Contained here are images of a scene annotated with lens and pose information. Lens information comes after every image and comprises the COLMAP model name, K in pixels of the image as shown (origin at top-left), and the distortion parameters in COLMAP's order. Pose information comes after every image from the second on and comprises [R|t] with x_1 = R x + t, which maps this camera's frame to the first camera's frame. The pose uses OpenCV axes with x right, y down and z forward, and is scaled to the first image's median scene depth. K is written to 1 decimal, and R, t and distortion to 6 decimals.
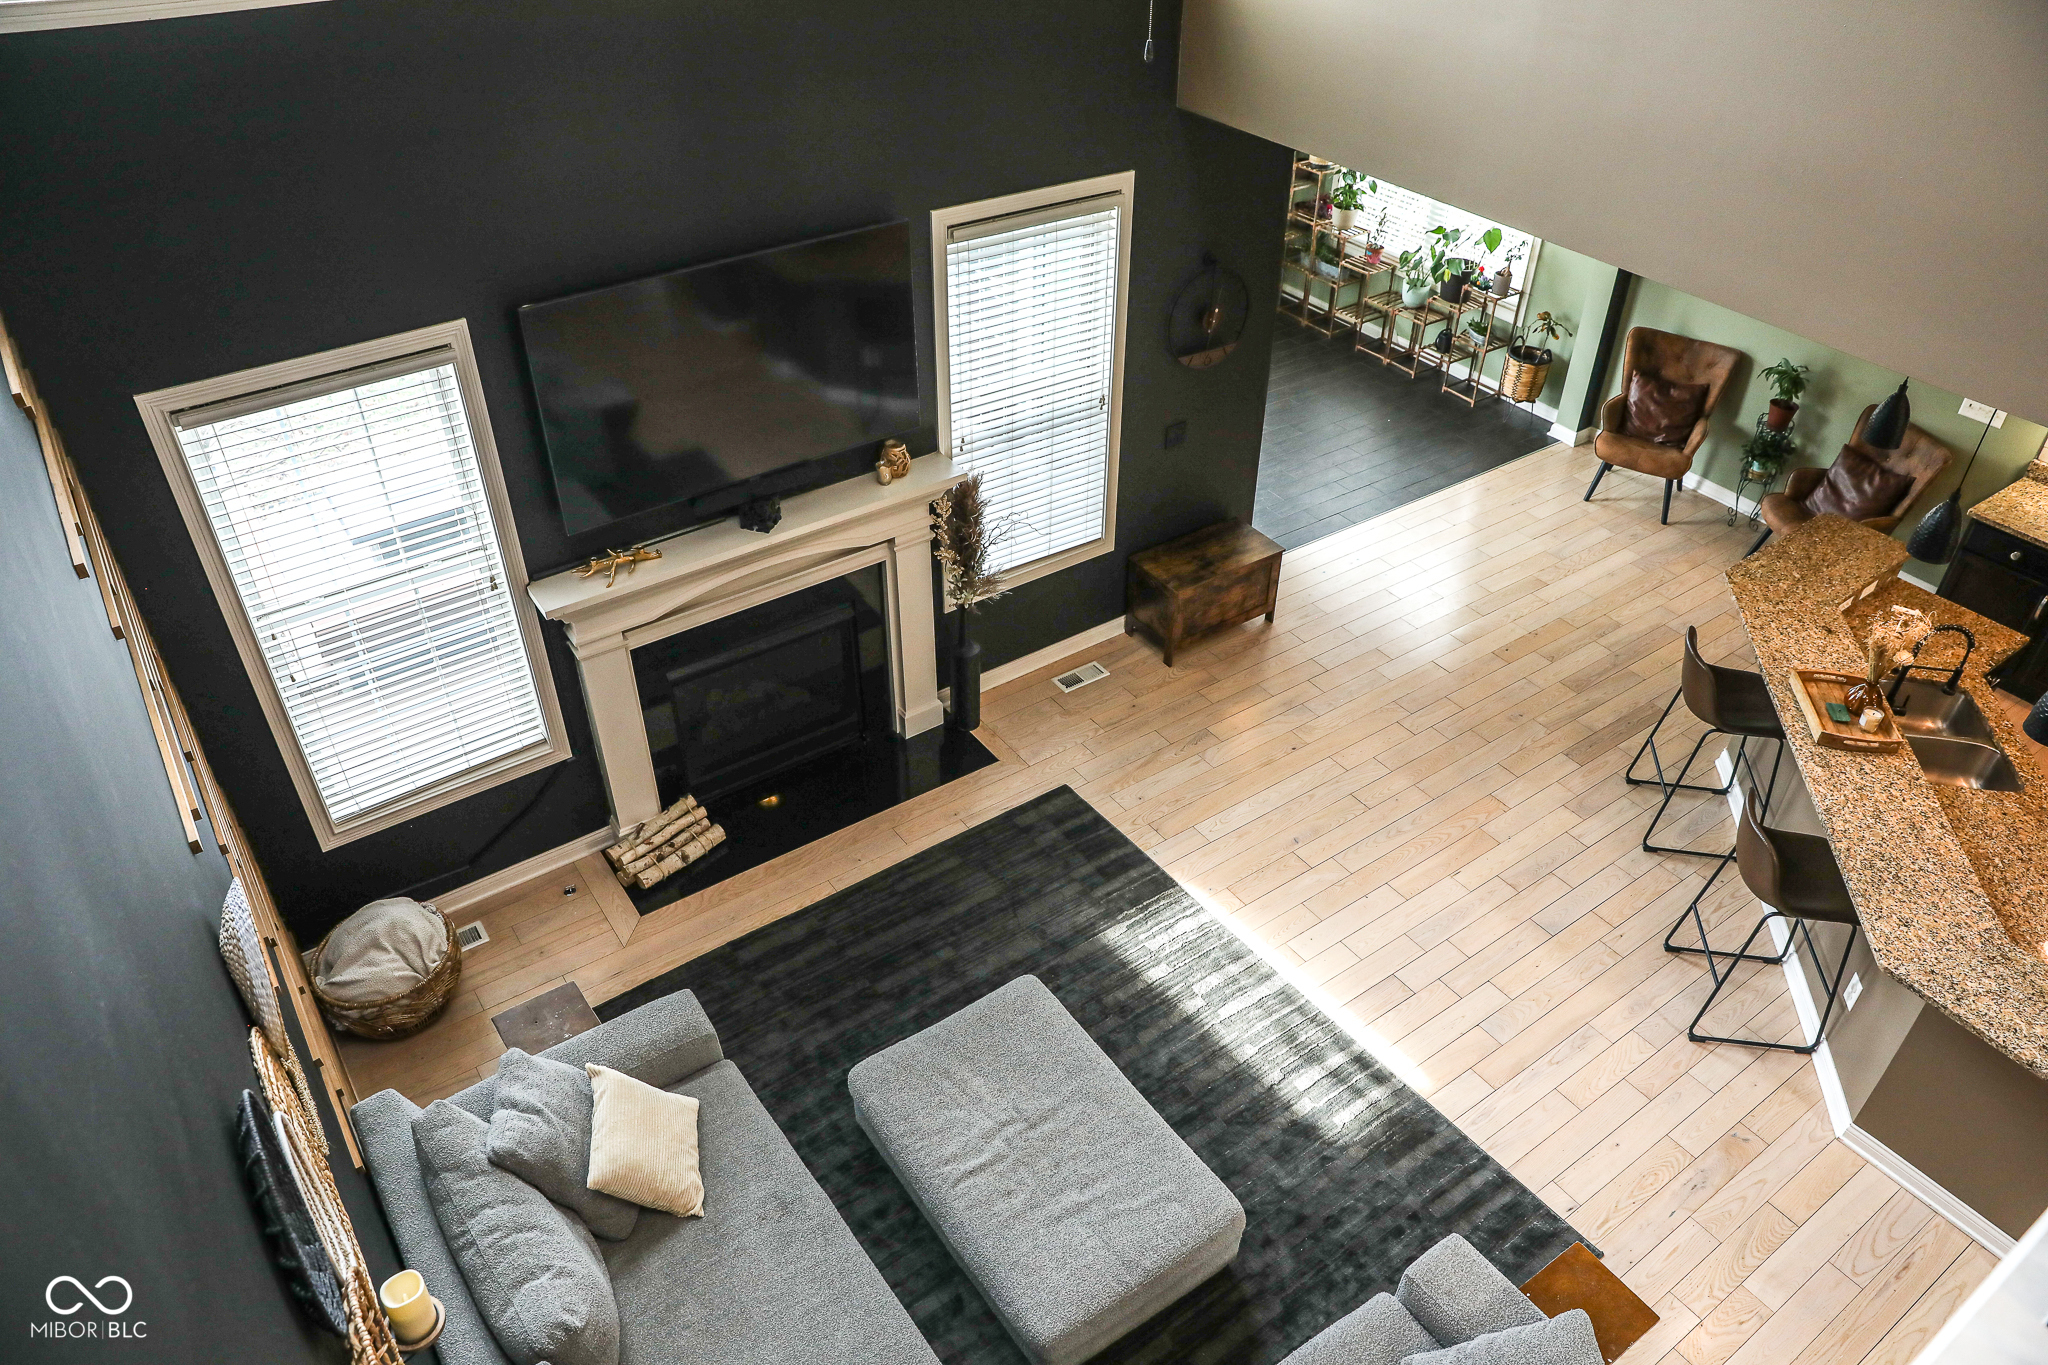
lens RADIAL K [[1401.1, 0, 1024.0], [0, 1401.1, 682.5], [0, 0, 1]] dist [-0.112718, 0.088080]
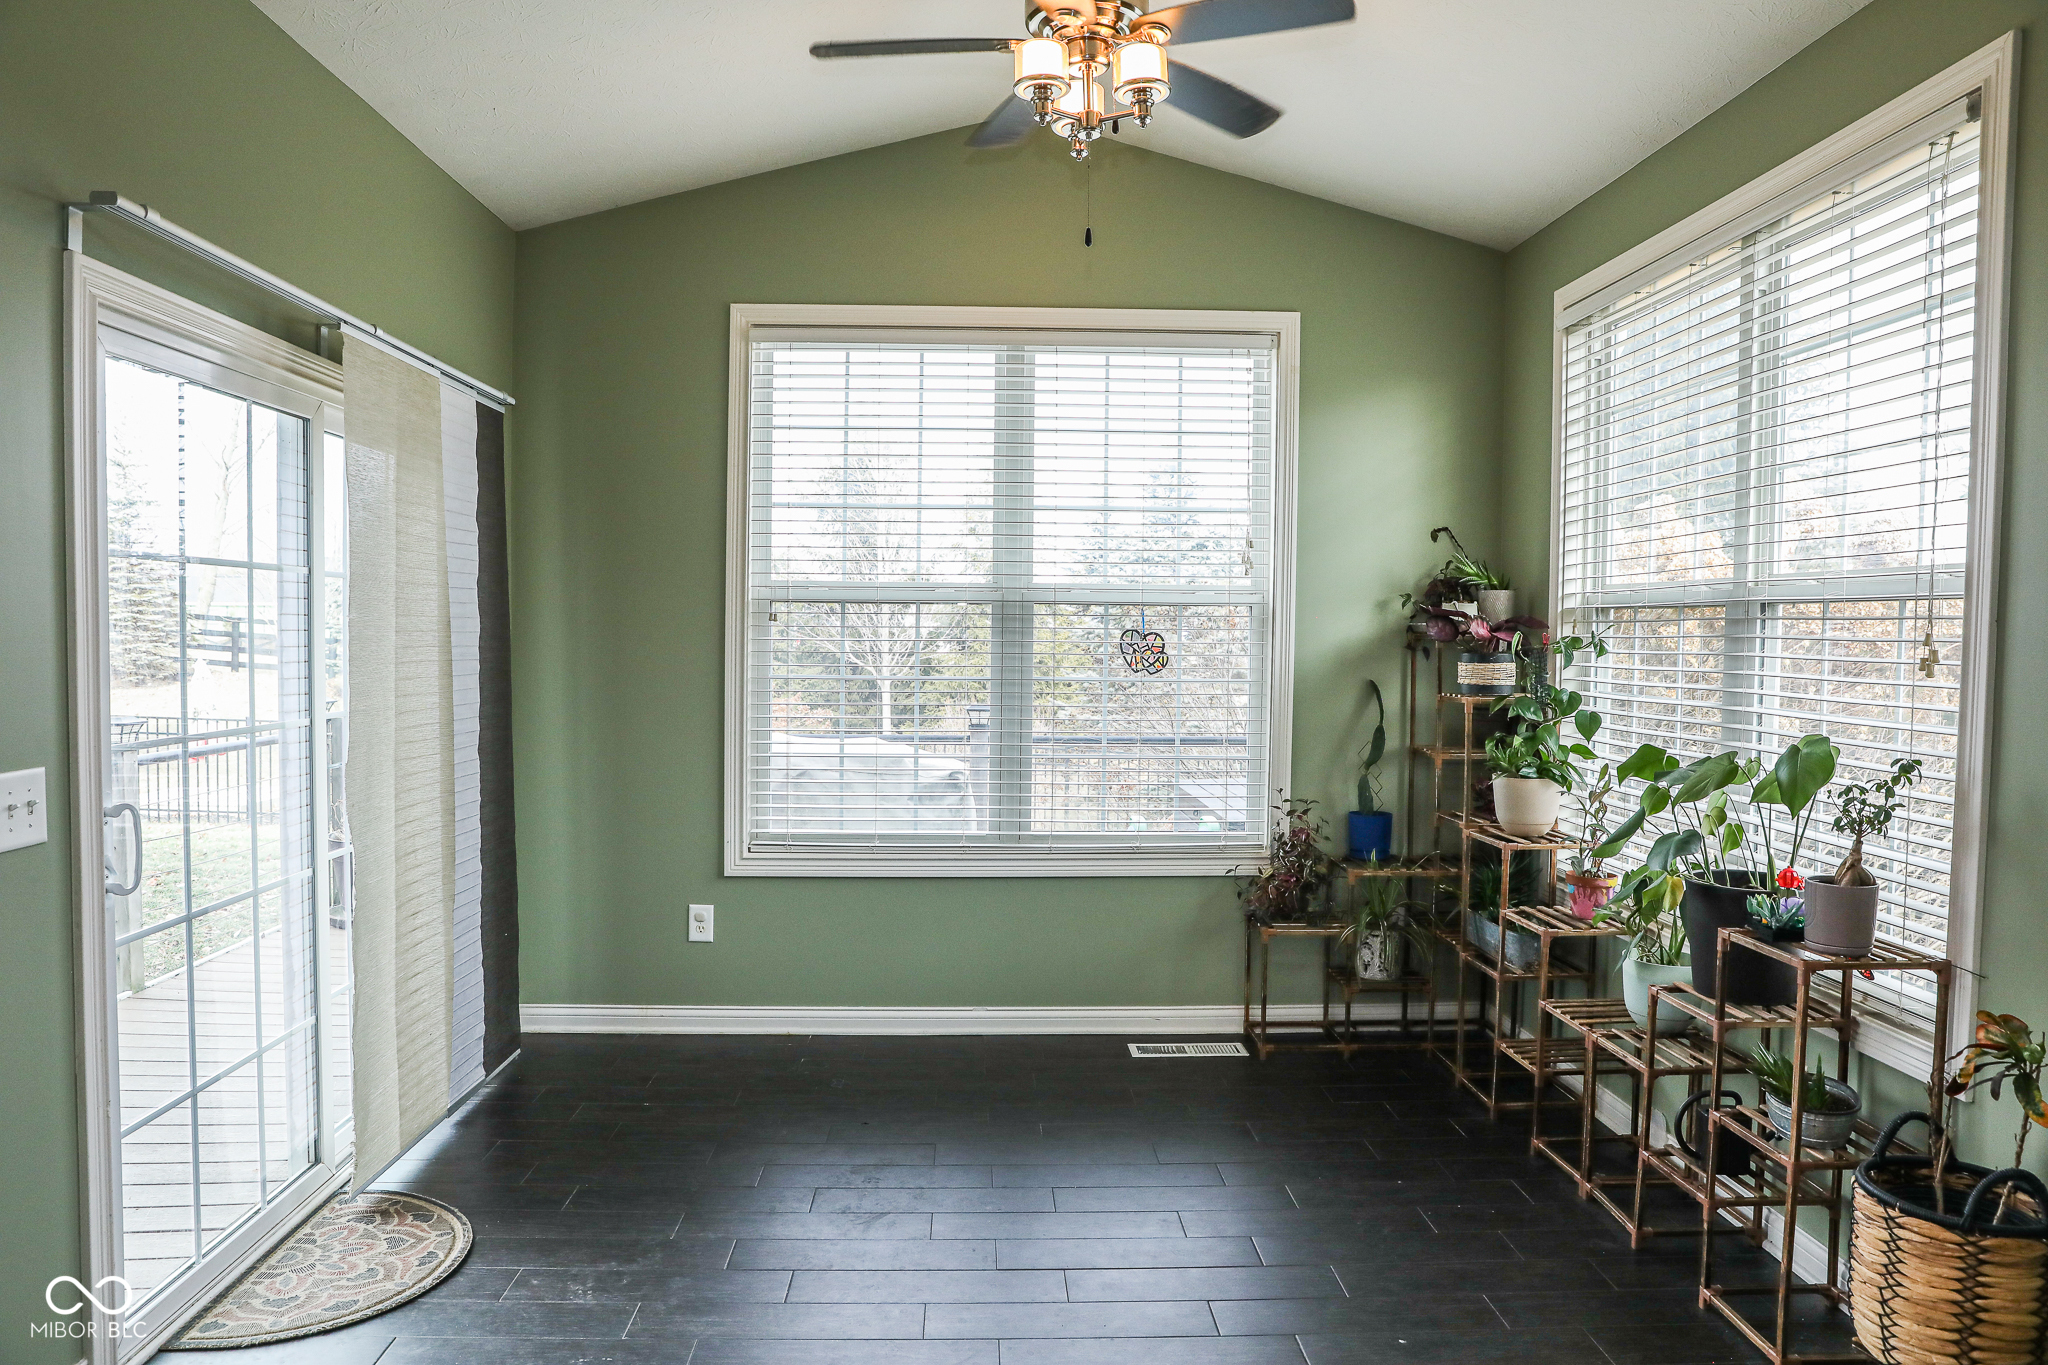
lens RADIAL K [[1401.1, 0, 1024.0], [0, 1401.1, 682.5], [0, 0, 1]] dist [-0.112718, 0.088080]
pose [[0.847166, 0.024441, -0.530766, 0.388606], [-0.322535, 0.817489, -0.477161, -0.158664], [0.422233, 0.575425, 0.700432, 0.781279]]
